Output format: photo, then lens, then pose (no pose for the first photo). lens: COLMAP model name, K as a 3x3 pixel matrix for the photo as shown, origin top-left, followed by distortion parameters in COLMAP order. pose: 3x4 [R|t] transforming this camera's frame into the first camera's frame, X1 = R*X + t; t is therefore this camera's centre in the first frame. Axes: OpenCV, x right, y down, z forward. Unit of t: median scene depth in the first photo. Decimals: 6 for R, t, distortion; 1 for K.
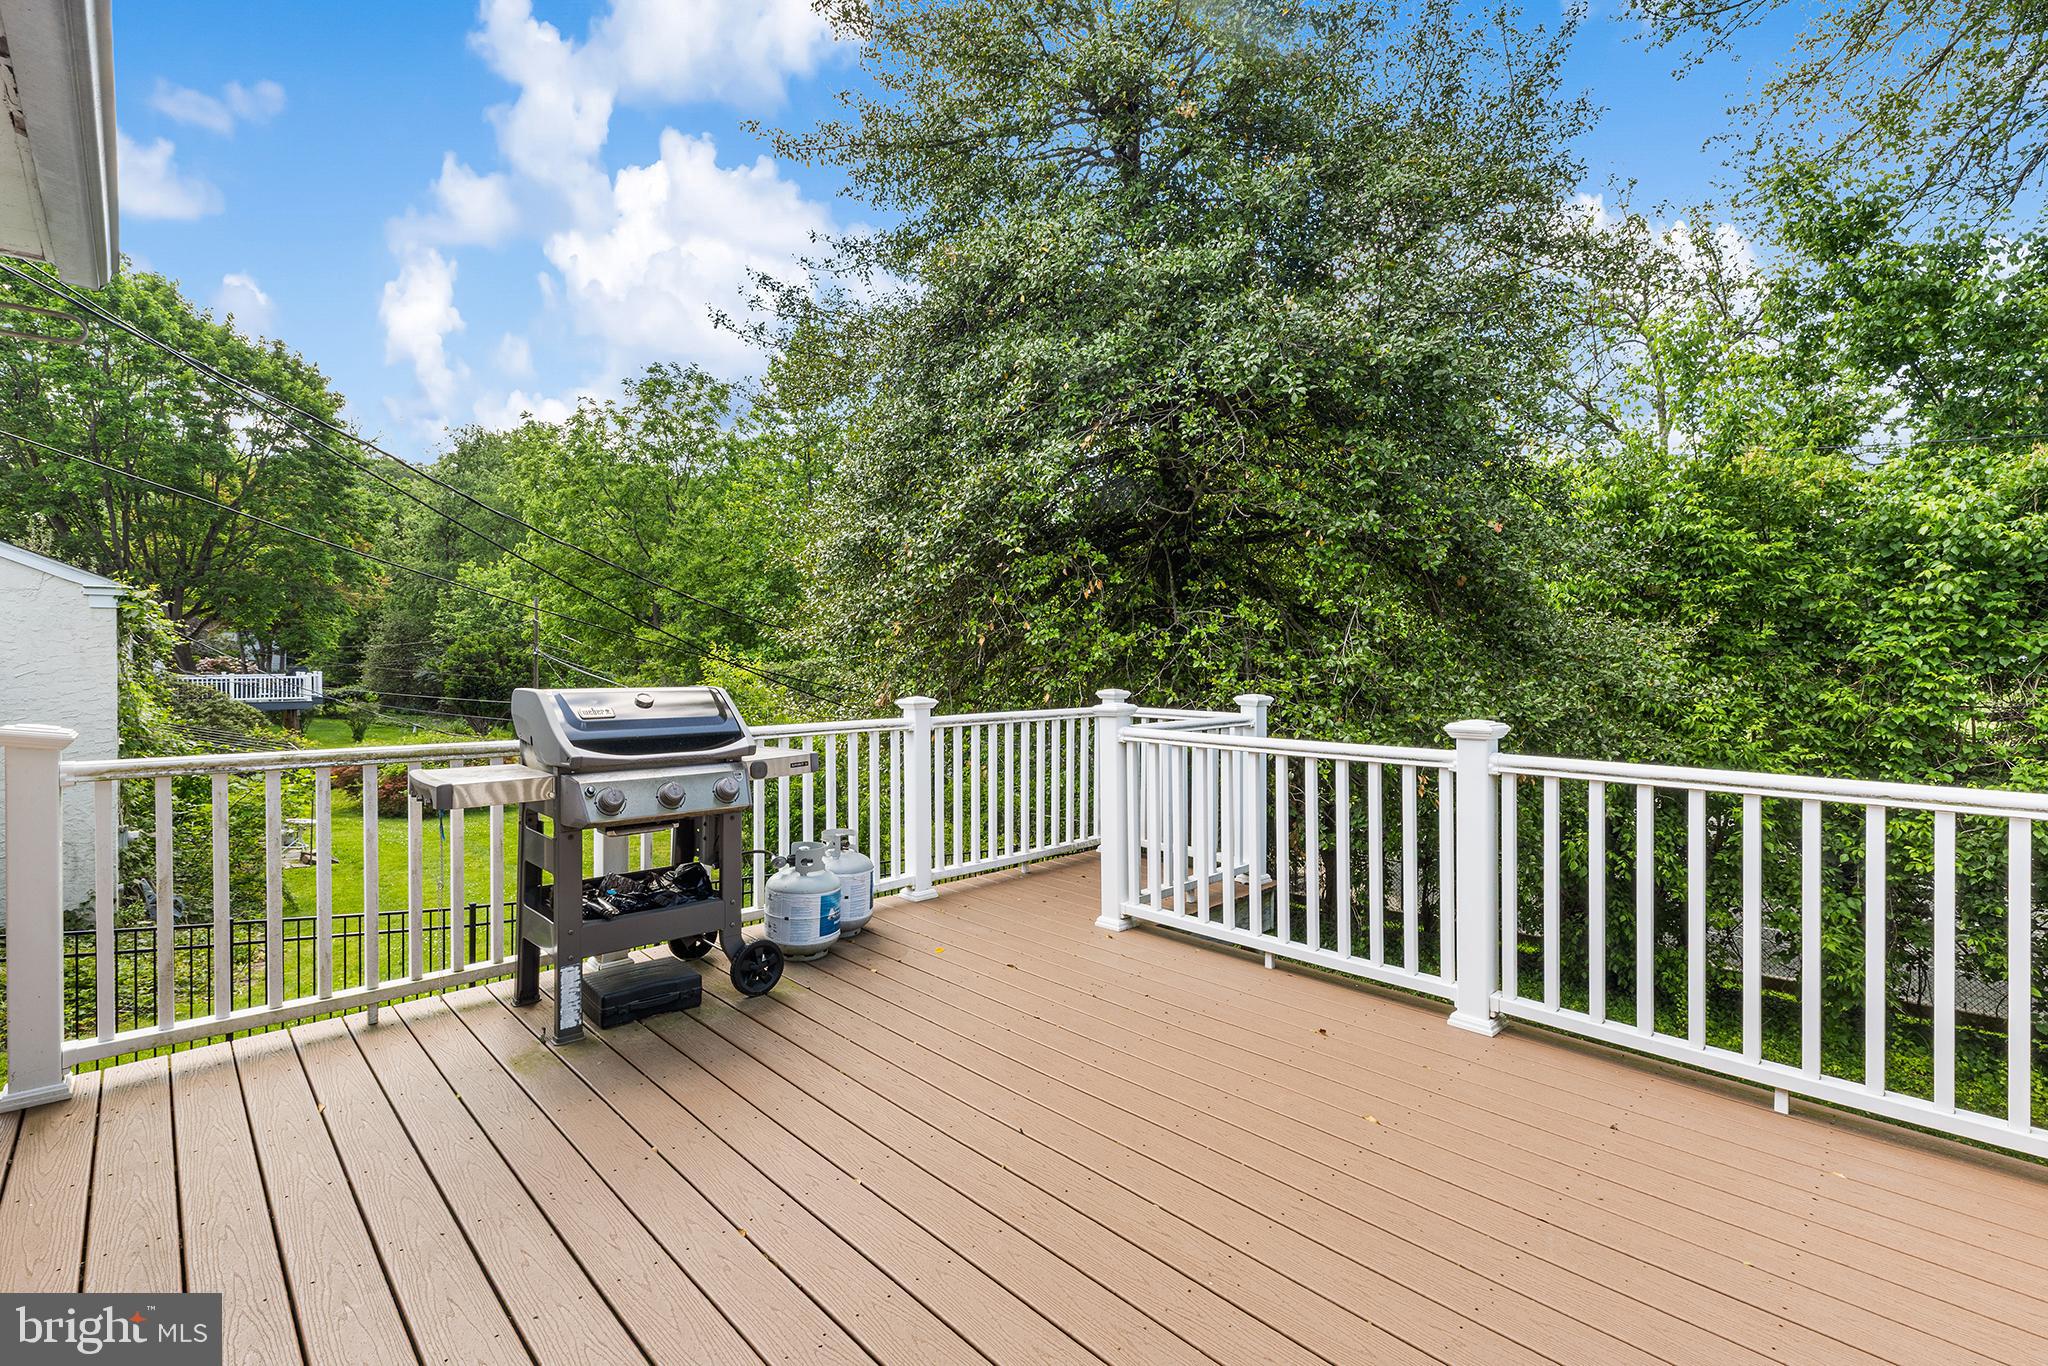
lens RADIAL K [[935.0, 0, 1034.9], [0, 935.0, 674.1], [0, 0, 1]] dist [0.010736, 0.000551]
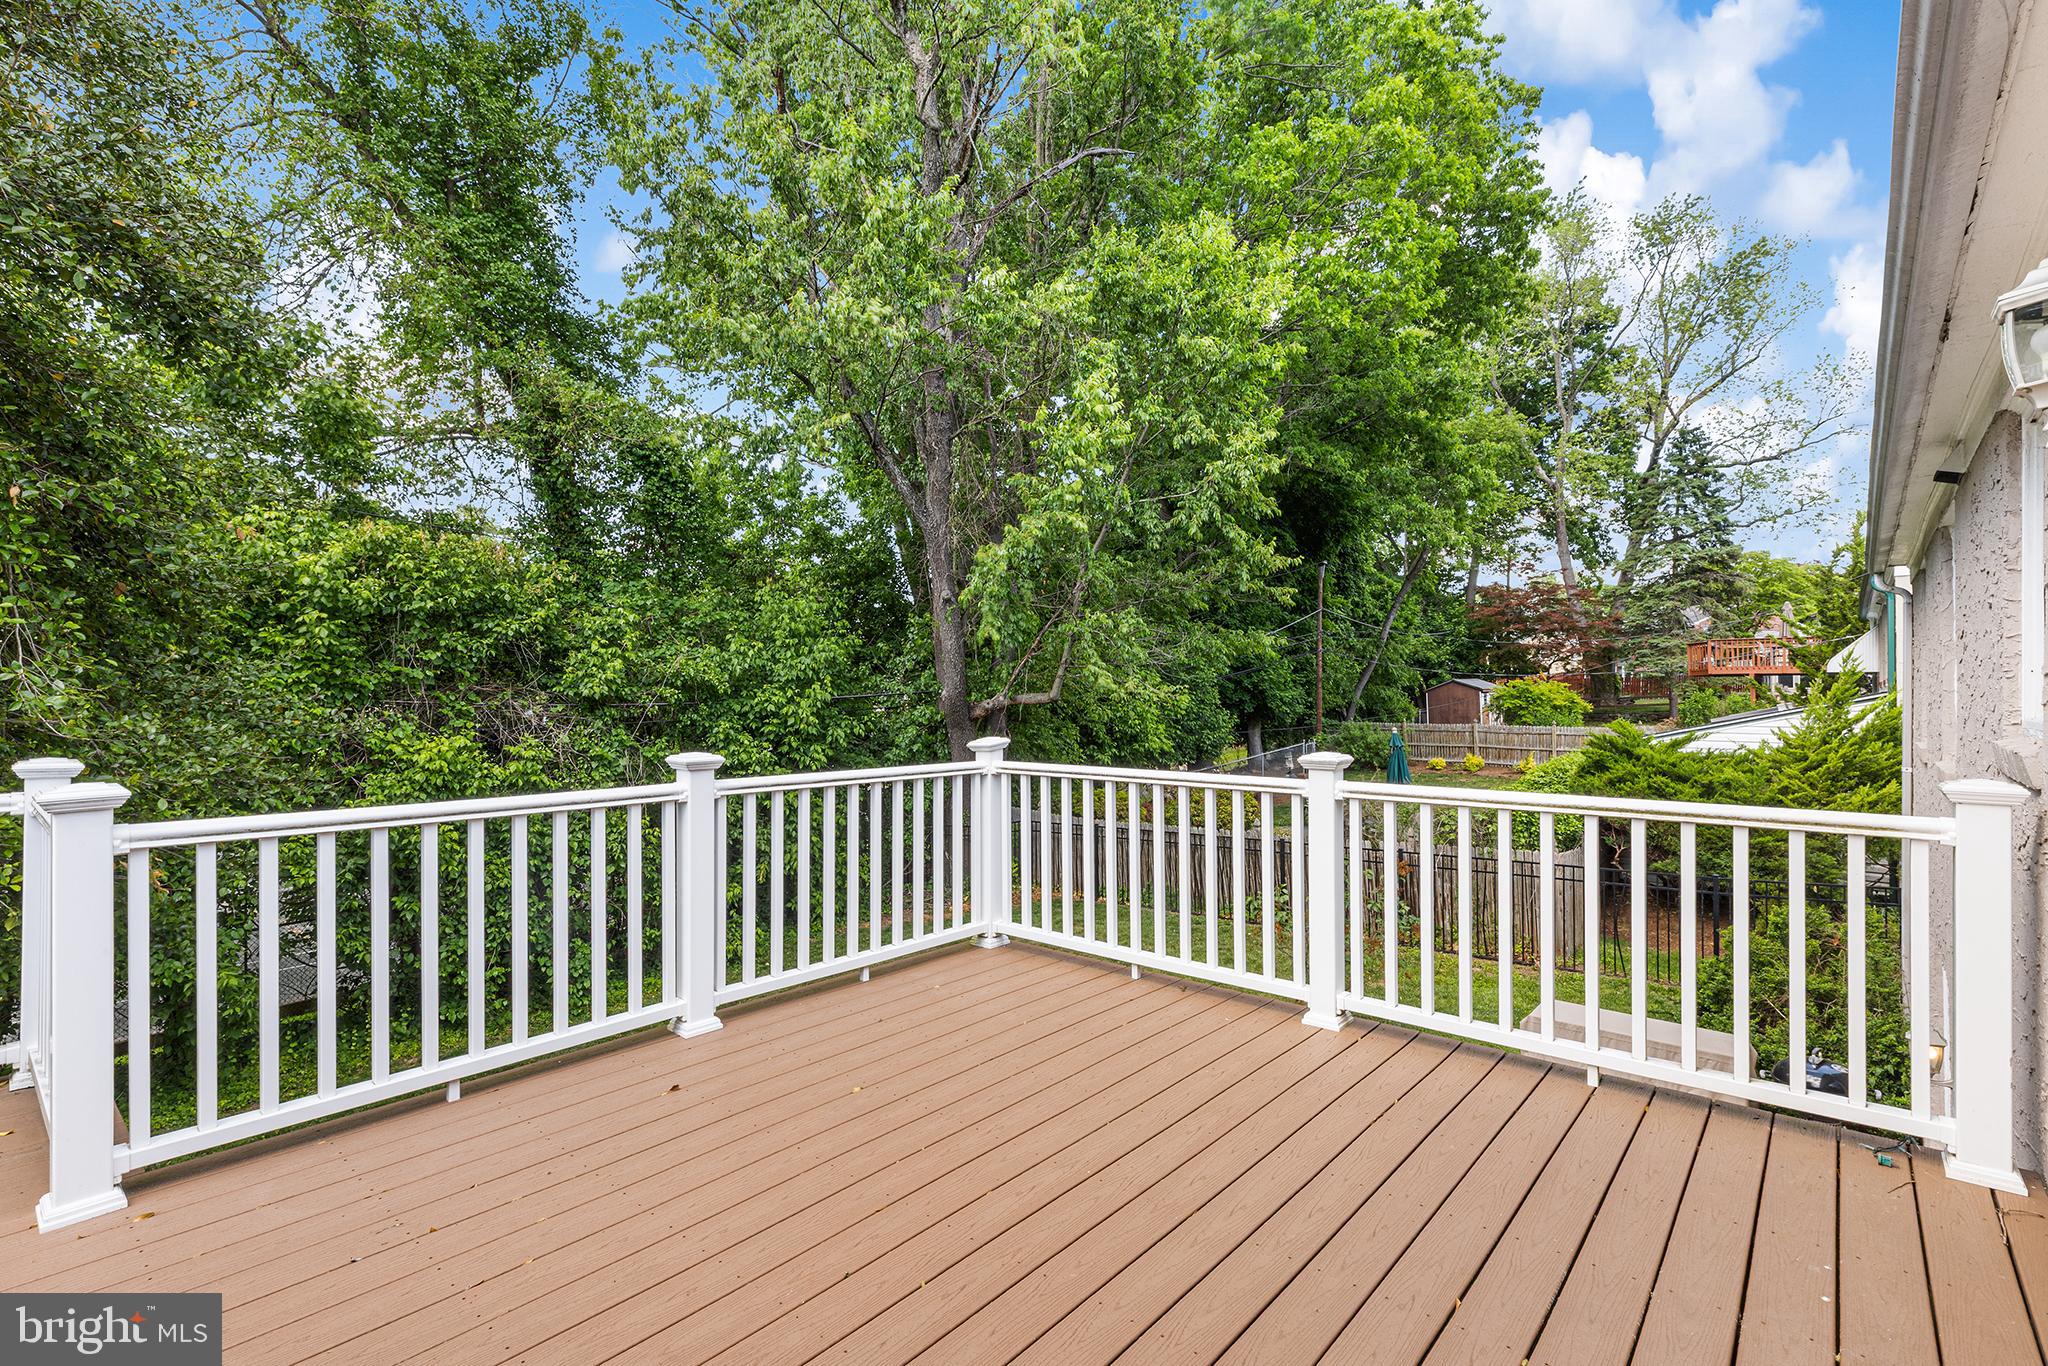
lens RADIAL K [[935.0, 0, 1034.9], [0, 935.0, 674.1], [0, 0, 1]] dist [0.010736, 0.000551]
pose [[-0.097540, 0.023427, 0.994956, -0.405632], [0.014333, 0.999652, -0.022132, -0.006299], [-0.995128, 0.012102, -0.097842, 0.430857]]
